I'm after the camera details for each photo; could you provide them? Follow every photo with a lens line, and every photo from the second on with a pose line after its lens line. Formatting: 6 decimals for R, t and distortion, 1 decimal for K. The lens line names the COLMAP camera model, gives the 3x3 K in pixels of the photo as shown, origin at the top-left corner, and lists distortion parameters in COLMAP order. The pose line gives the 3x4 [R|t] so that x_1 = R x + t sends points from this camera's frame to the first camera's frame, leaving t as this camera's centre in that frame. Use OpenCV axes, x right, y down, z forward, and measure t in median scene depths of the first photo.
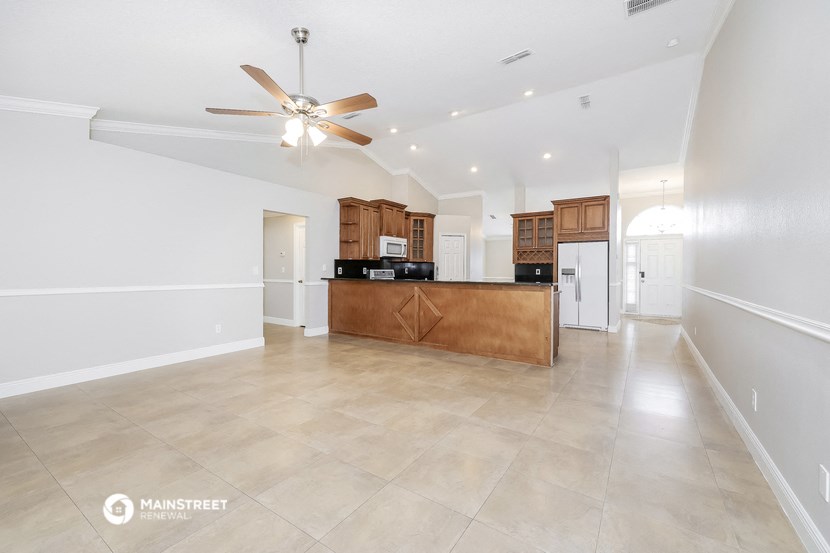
lens RADIAL K [[350.5, 0, 414.8], [0, 350.5, 275.3], [0, 0, 1]] dist [0.002635, -0.000372]
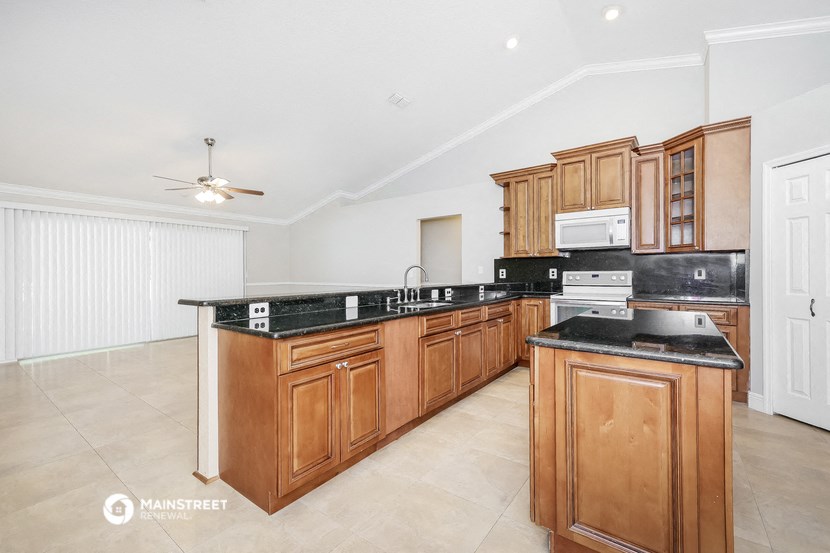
lens RADIAL K [[350.5, 0, 415.4], [0, 350.5, 273.9], [0, 0, 1]] dist [0.002635, -0.000372]
pose [[-0.043075, -0.002960, -0.999067, 0.503430], [-0.011793, 0.999927, -0.002454, -0.007851], [0.999002, 0.011676, -0.043106, 0.790197]]
